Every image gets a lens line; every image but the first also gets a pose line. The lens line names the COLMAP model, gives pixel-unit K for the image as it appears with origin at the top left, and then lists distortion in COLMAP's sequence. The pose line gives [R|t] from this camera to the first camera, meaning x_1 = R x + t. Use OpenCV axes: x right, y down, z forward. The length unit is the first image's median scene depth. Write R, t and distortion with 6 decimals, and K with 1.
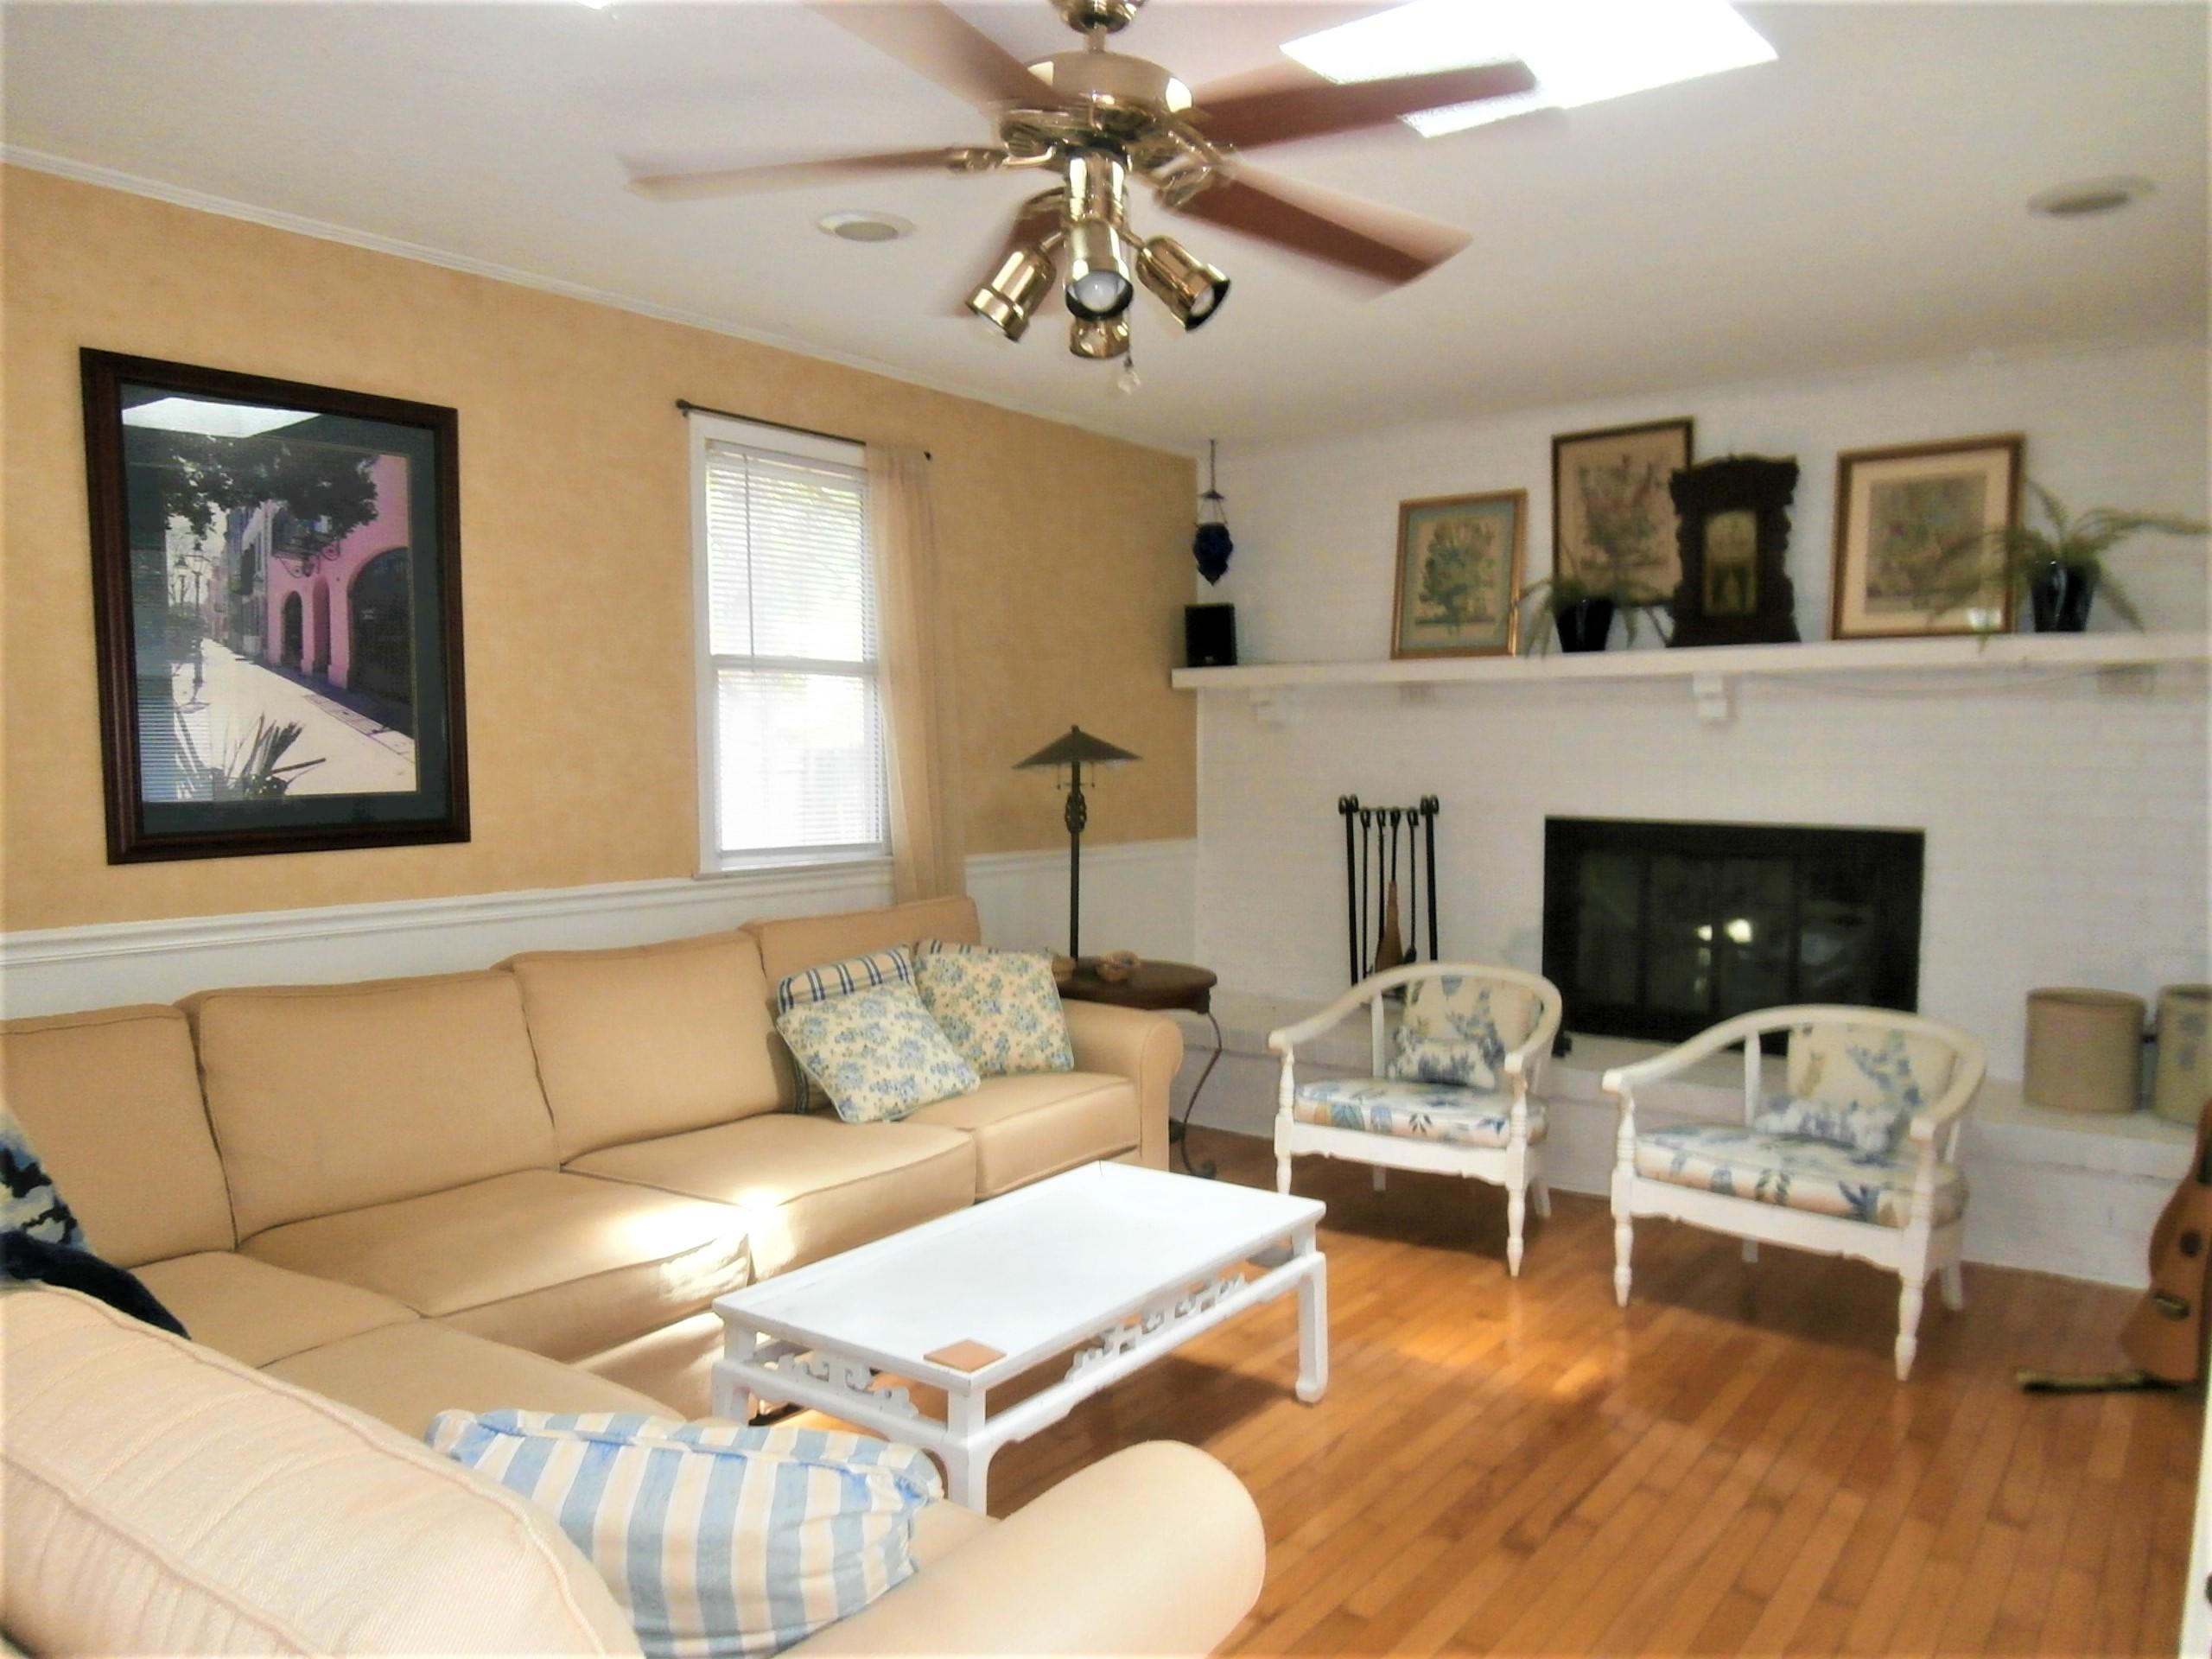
lens RADIAL K [[1615.0, 0, 1106.0], [0, 1615.0, 829.5], [0, 0, 1]] dist [-0.011575, -0.001690]
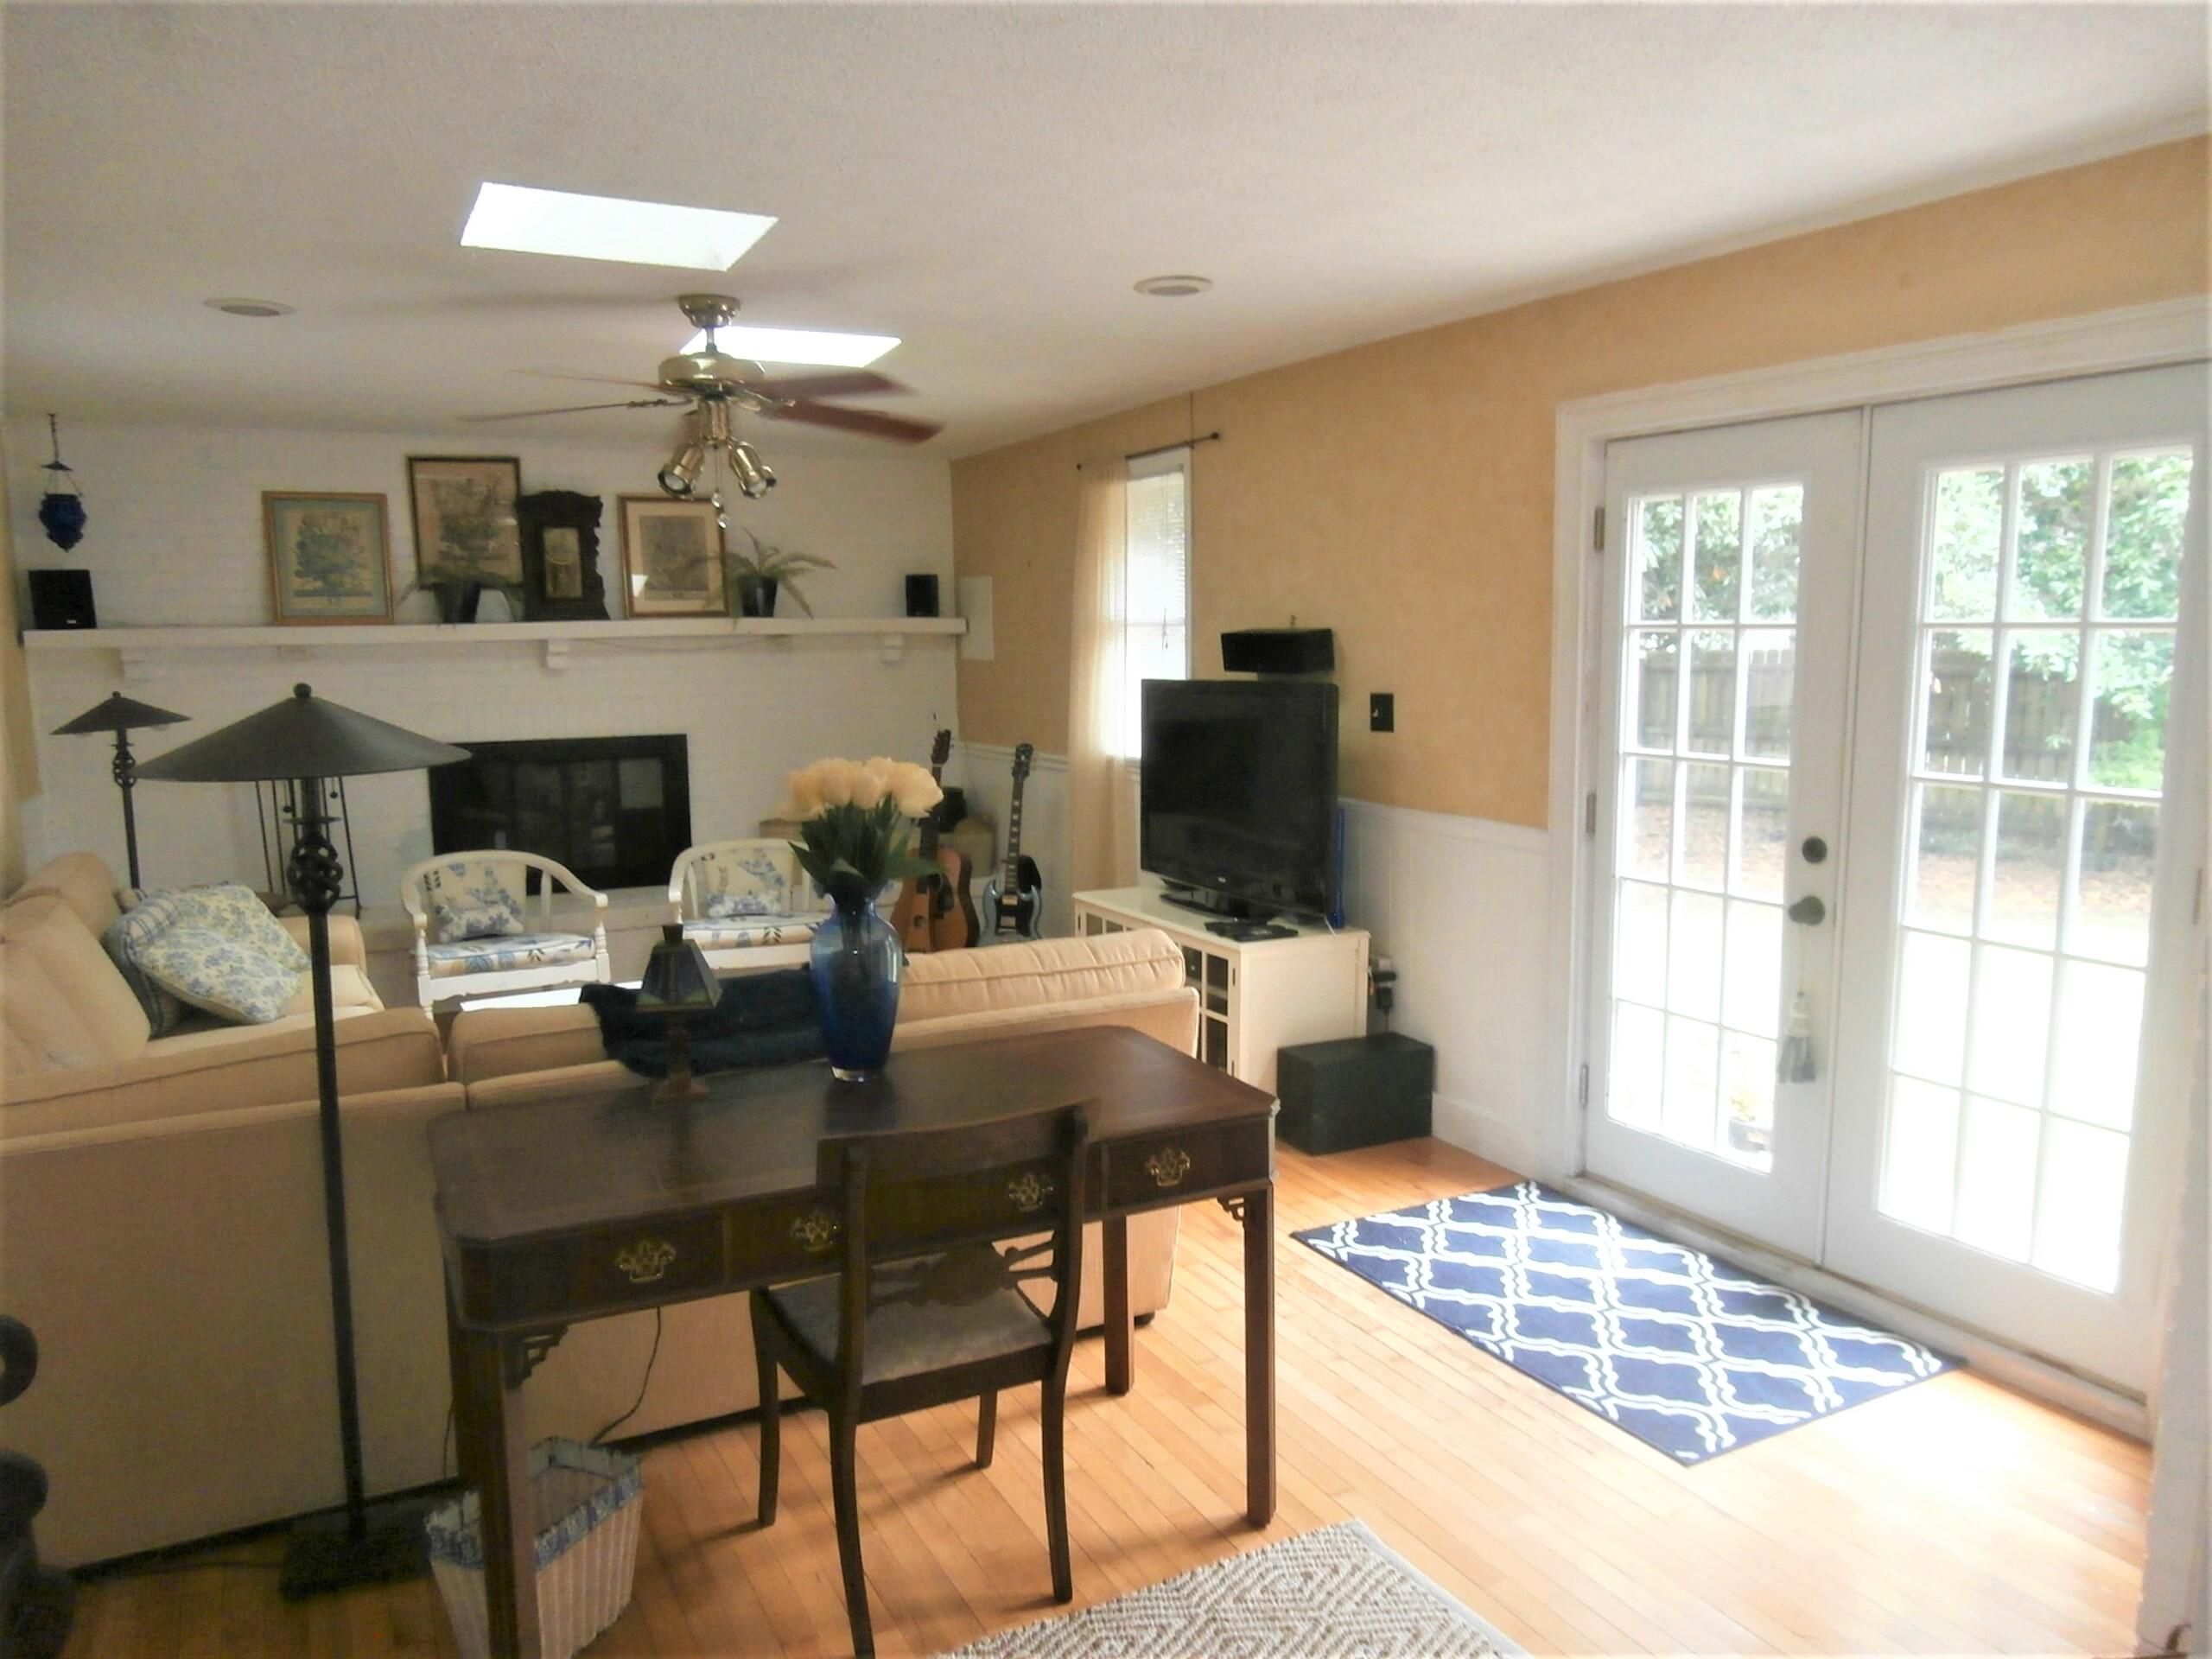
lens RADIAL K [[1577.0, 0, 1106.0], [0, 1577.0, 829.5], [0, 0, 1]] dist [-0.002452, 0.030632]
pose [[0.449181, -0.118489, 0.885549, -0.764223], [0.068583, 0.992815, 0.098054, -0.033244], [-0.890805, 0.016690, 0.454080, -0.105076]]
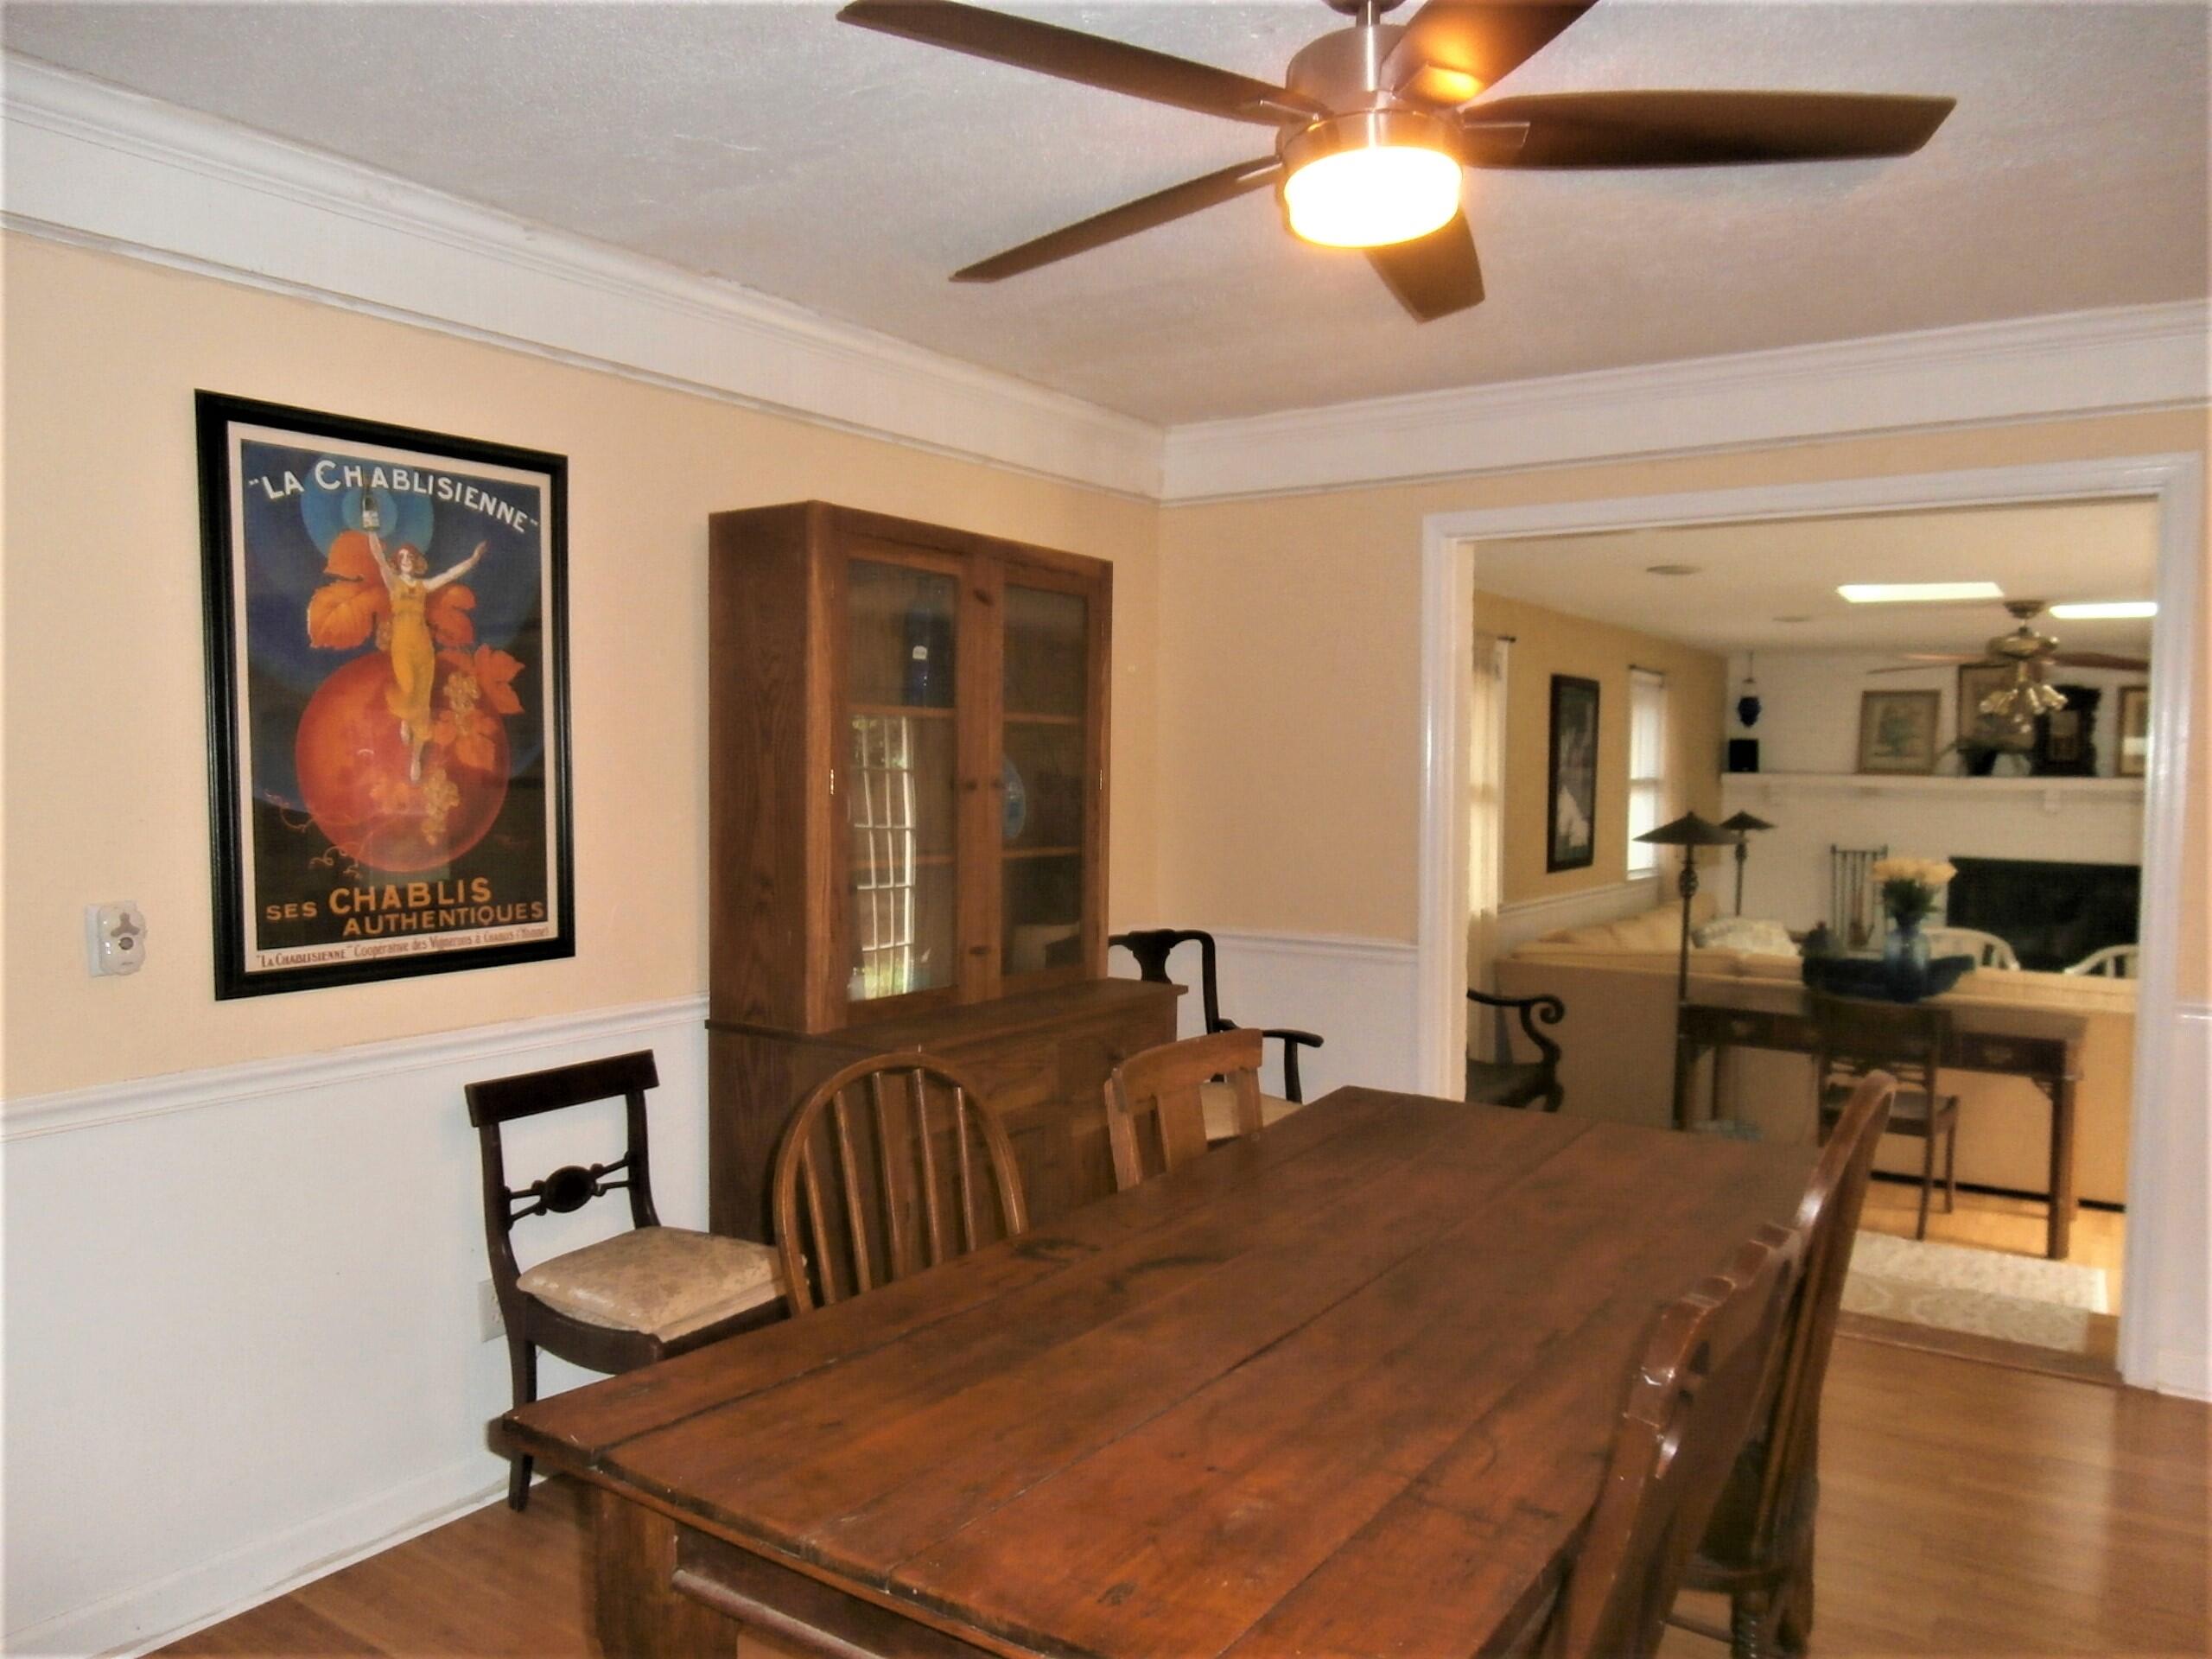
lens RADIAL K [[1588.8, 0, 1025.0], [0, 1588.8, 845.4], [0, 0, 1]] dist [-0.056956, 0.065094]
pose [[0.999877, 0.014717, 0.005393, -1.035544], [-0.014717, 0.999892, -0.000132, -0.006352], [-0.005394, 0.000053, 0.999985, -1.084202]]
